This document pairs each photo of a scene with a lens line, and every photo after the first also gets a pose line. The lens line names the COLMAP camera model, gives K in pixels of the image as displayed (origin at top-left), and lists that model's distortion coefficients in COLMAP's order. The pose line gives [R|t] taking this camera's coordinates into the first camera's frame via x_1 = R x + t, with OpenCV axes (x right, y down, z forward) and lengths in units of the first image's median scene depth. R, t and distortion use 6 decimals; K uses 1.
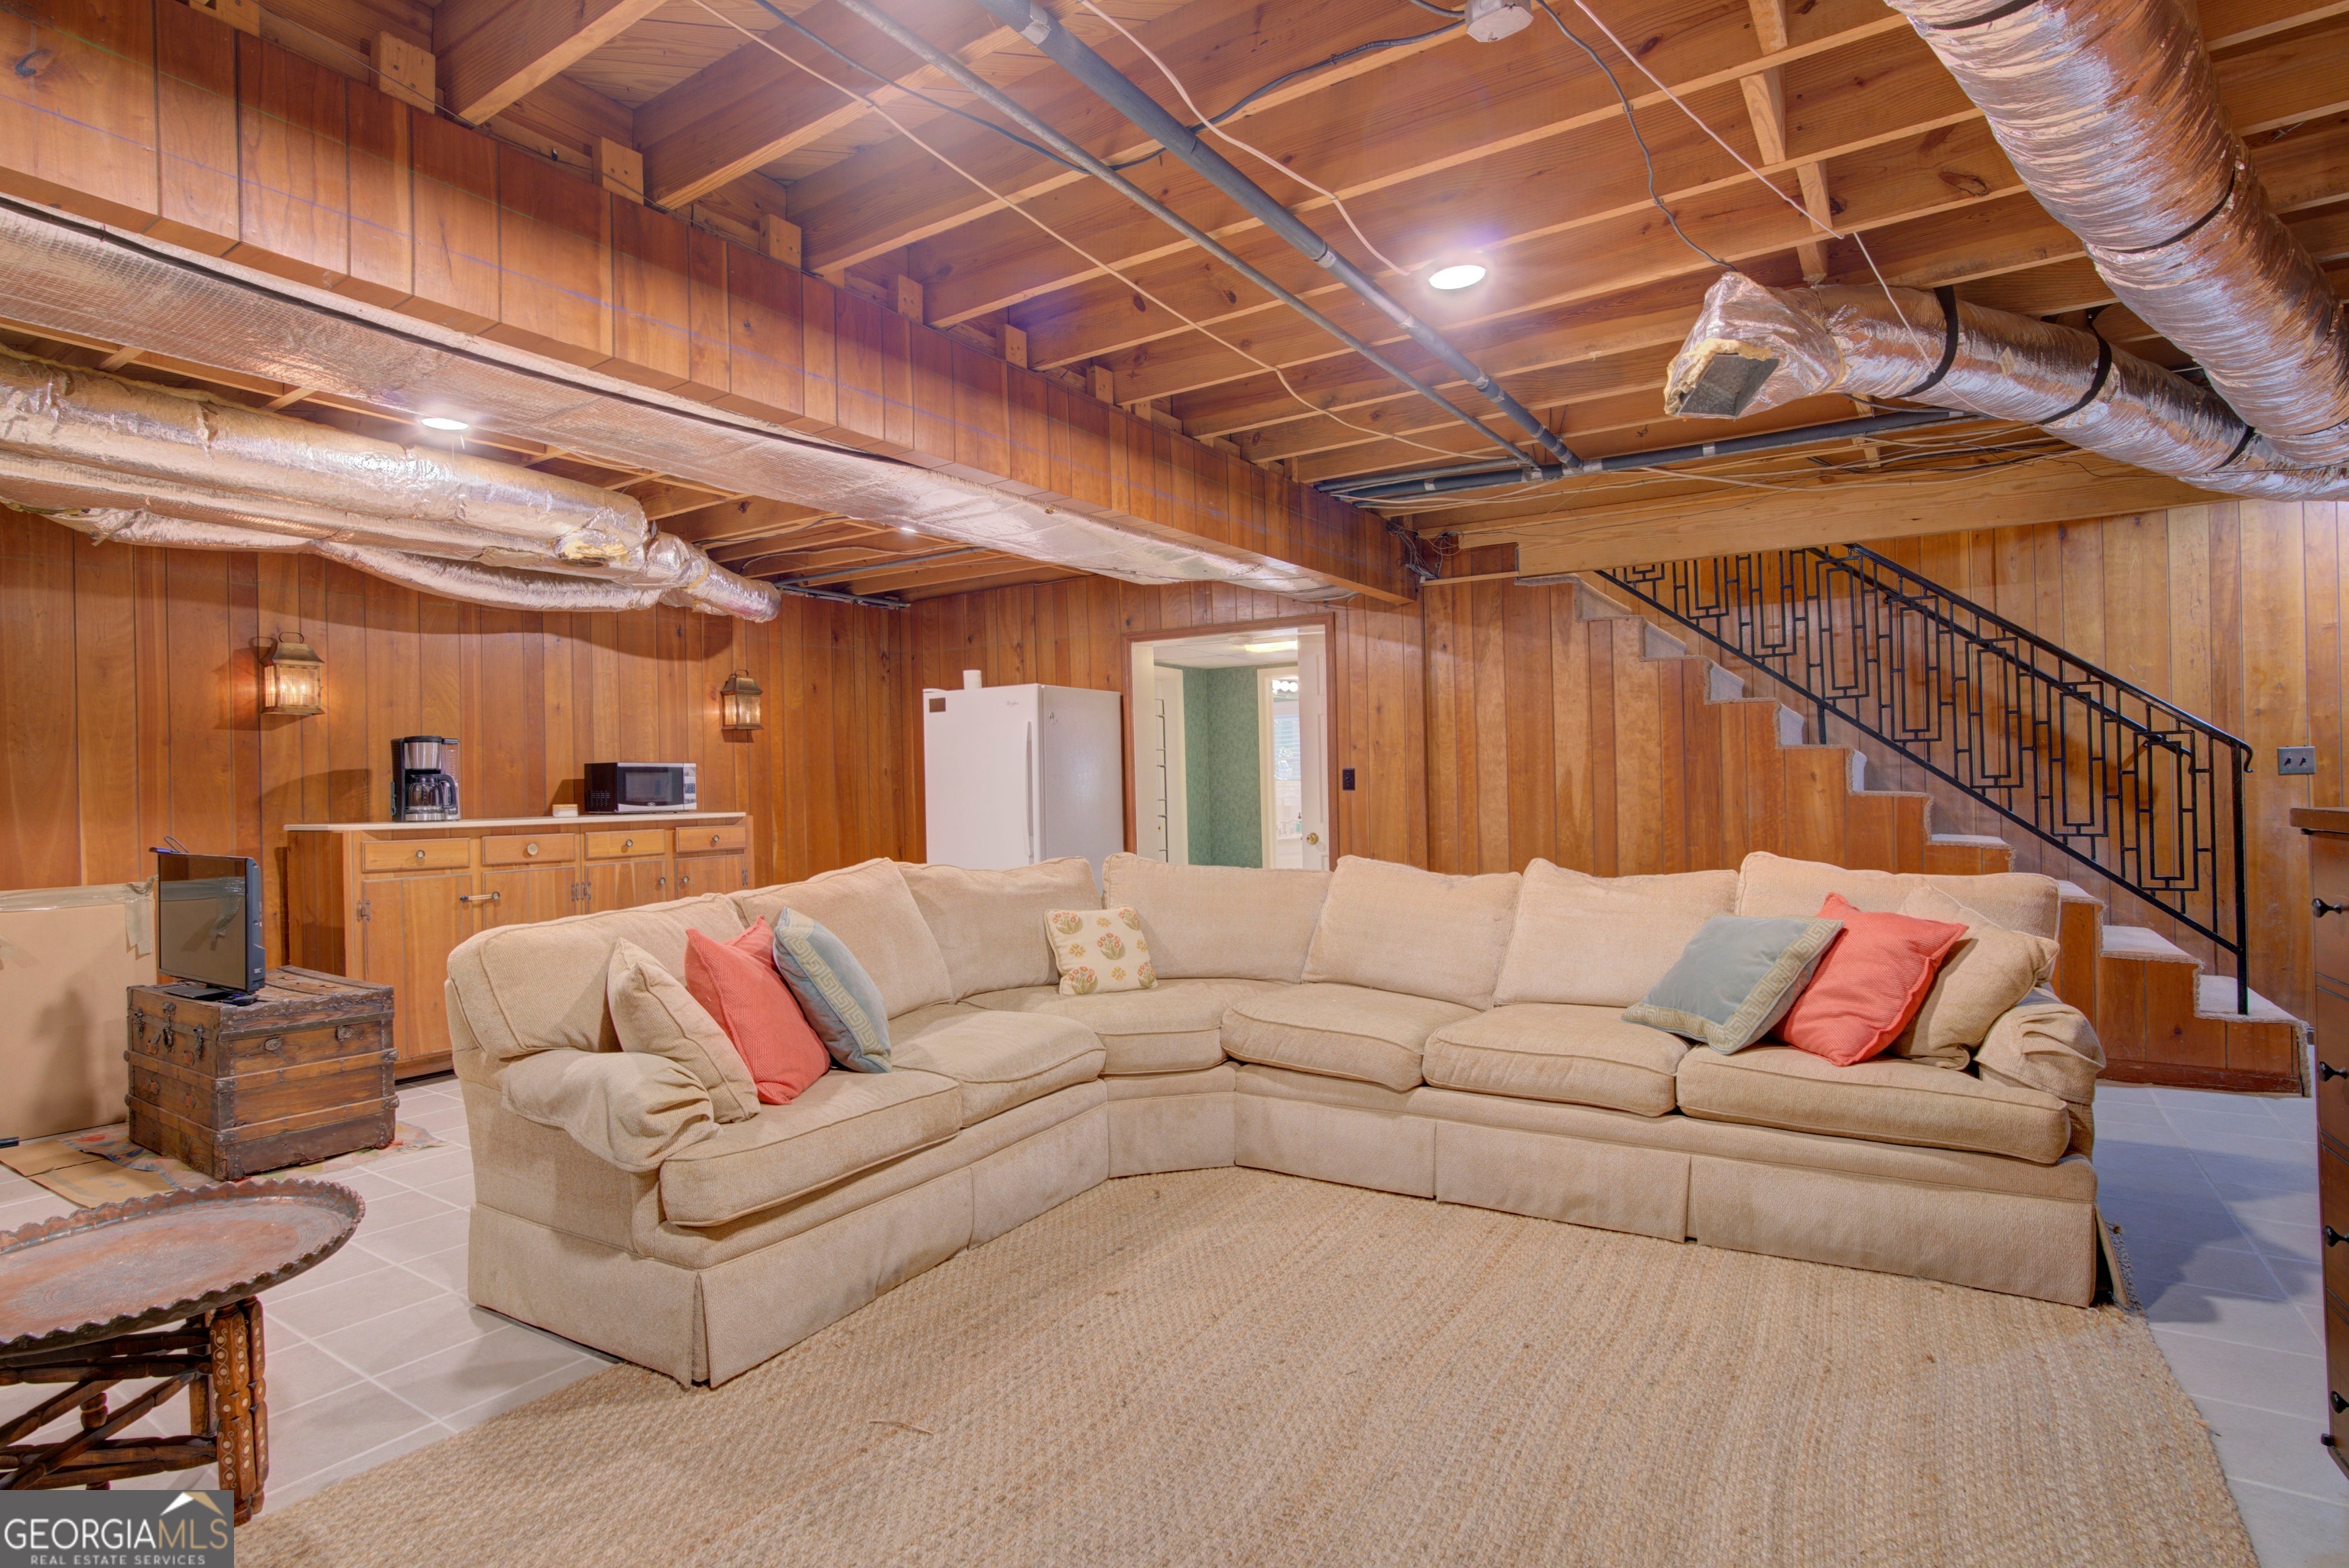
lens RADIAL K [[1177.9, 0, 1175.4], [0, 1177.9, 792.5], [0, 0, 1]] dist [-0.056516, 0.026945]
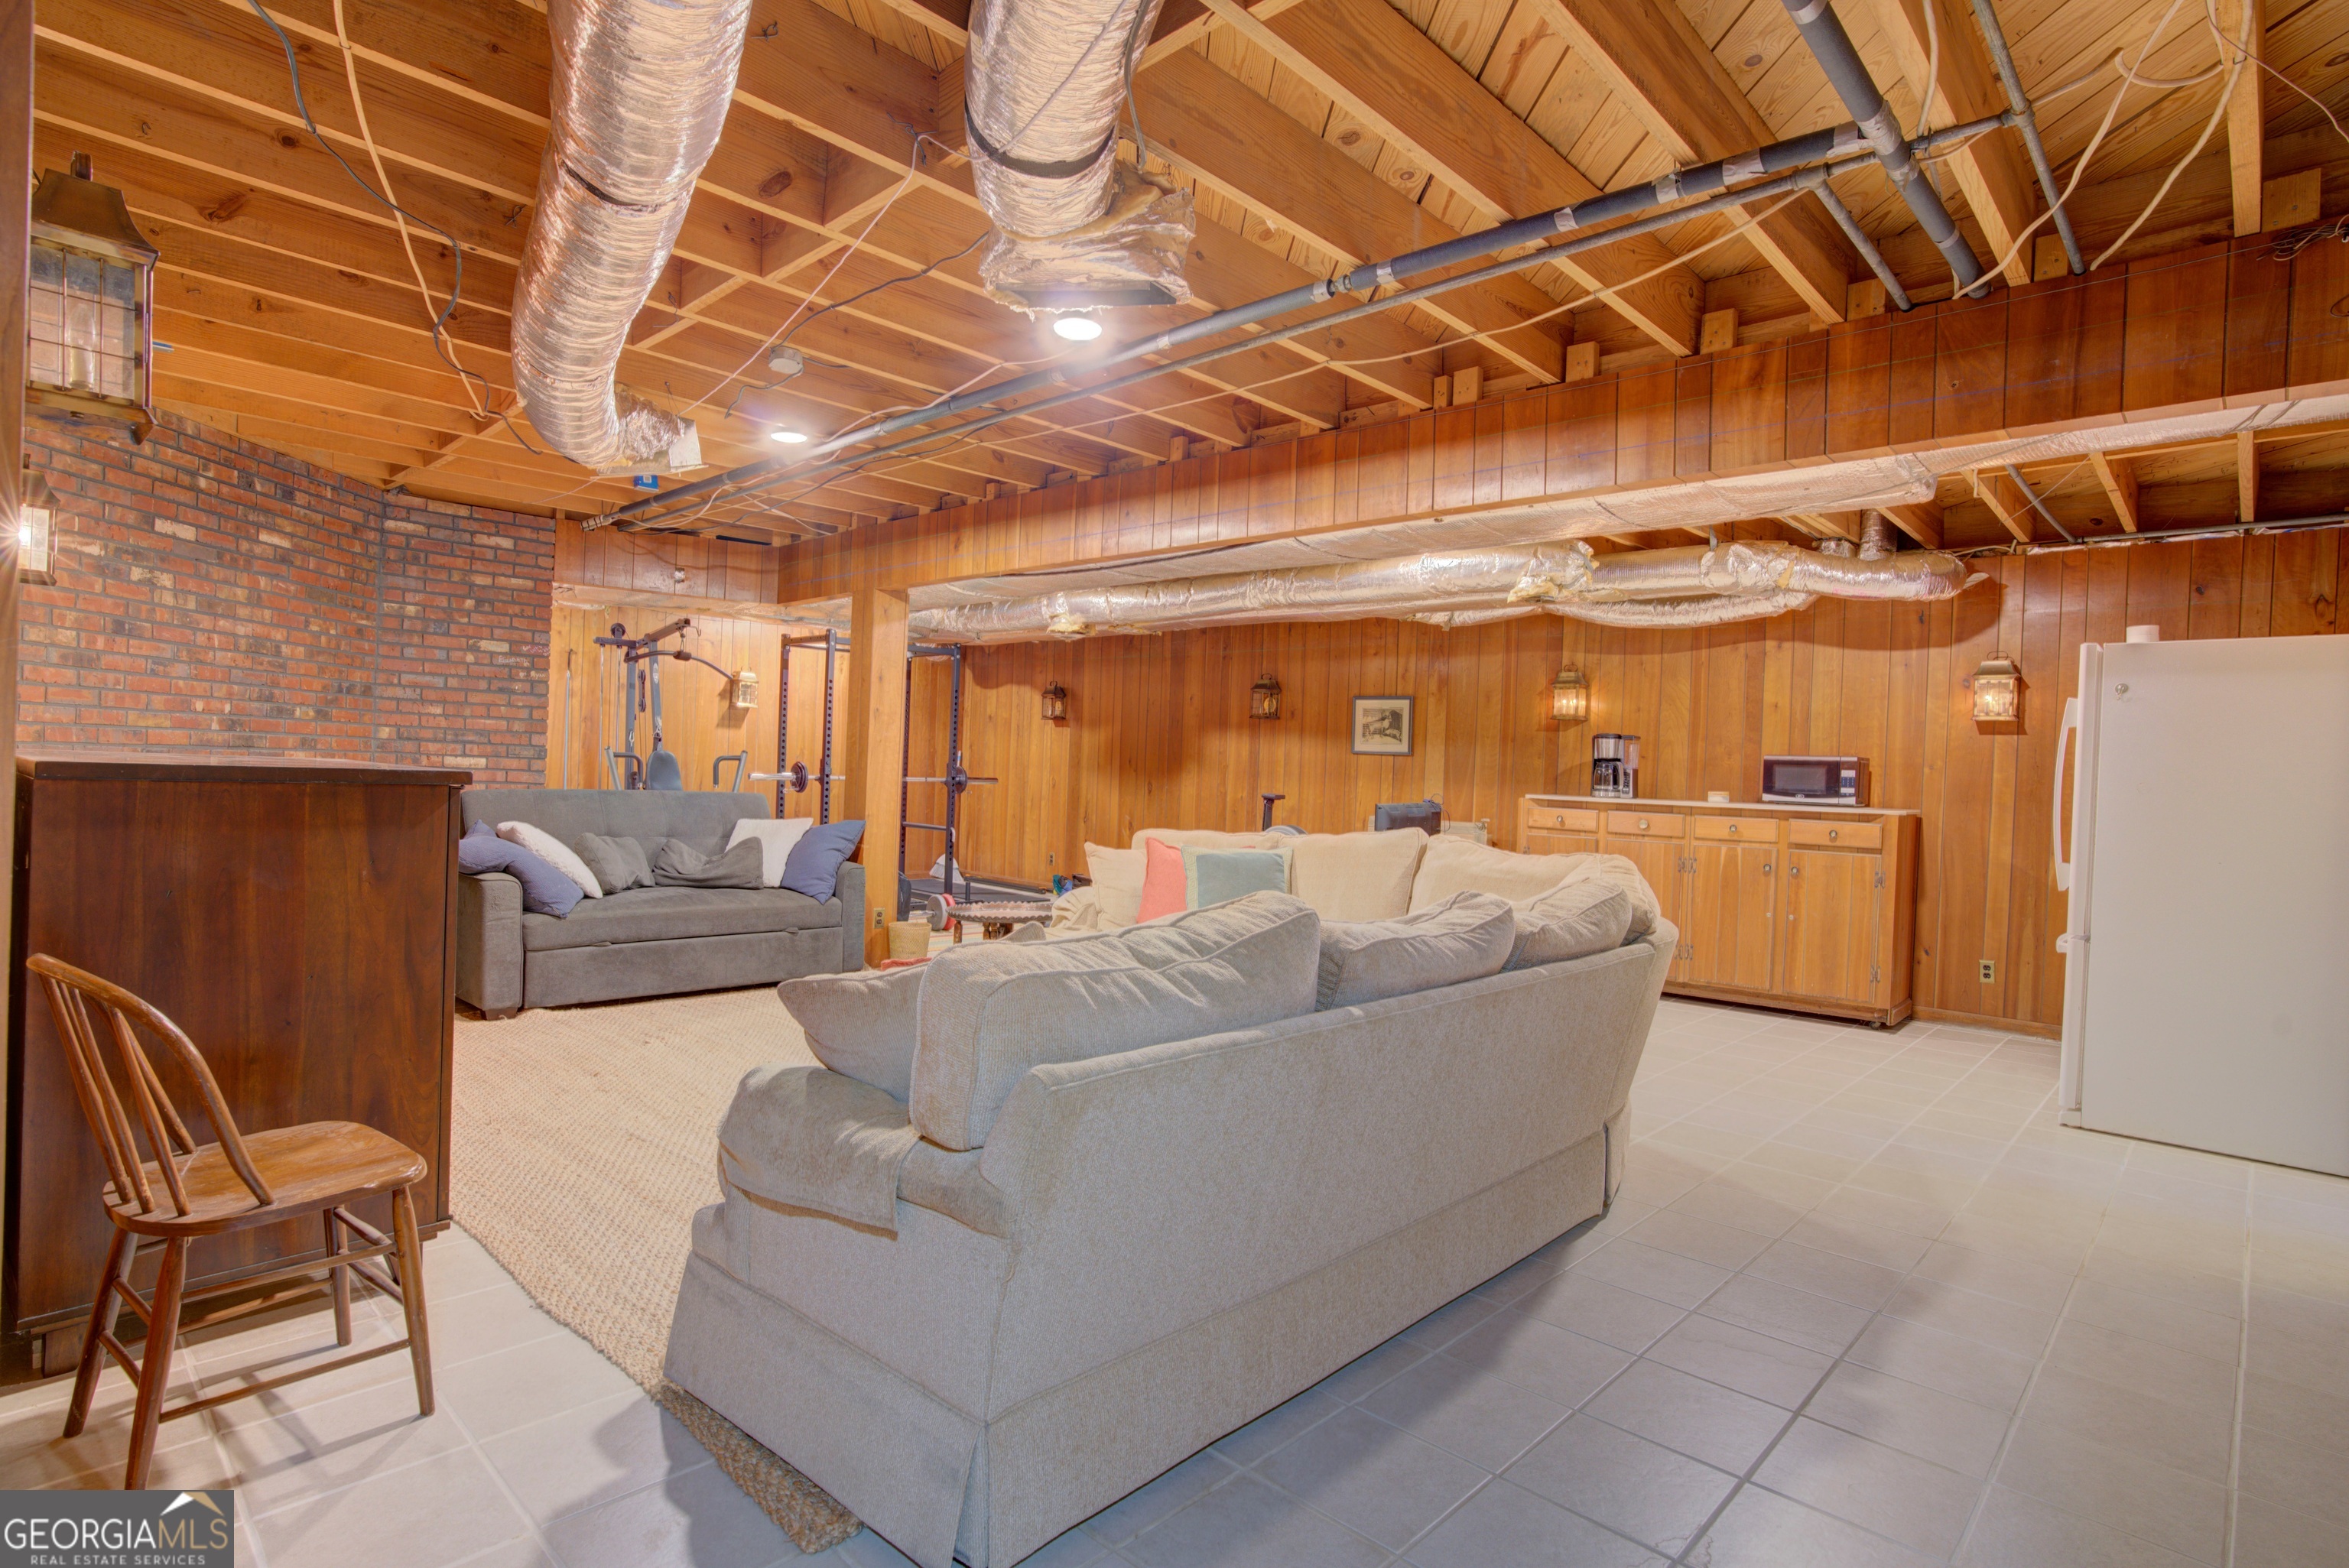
lens RADIAL K [[1177.9, 0, 1175.4], [0, 1177.9, 792.5], [0, 0, 1]] dist [-0.056516, 0.026945]
pose [[-0.160753, 0.032486, -0.986460, 0.728530], [-0.034890, 0.998647, 0.038572, -0.014689], [0.986378, 0.040618, -0.159402, 0.677424]]
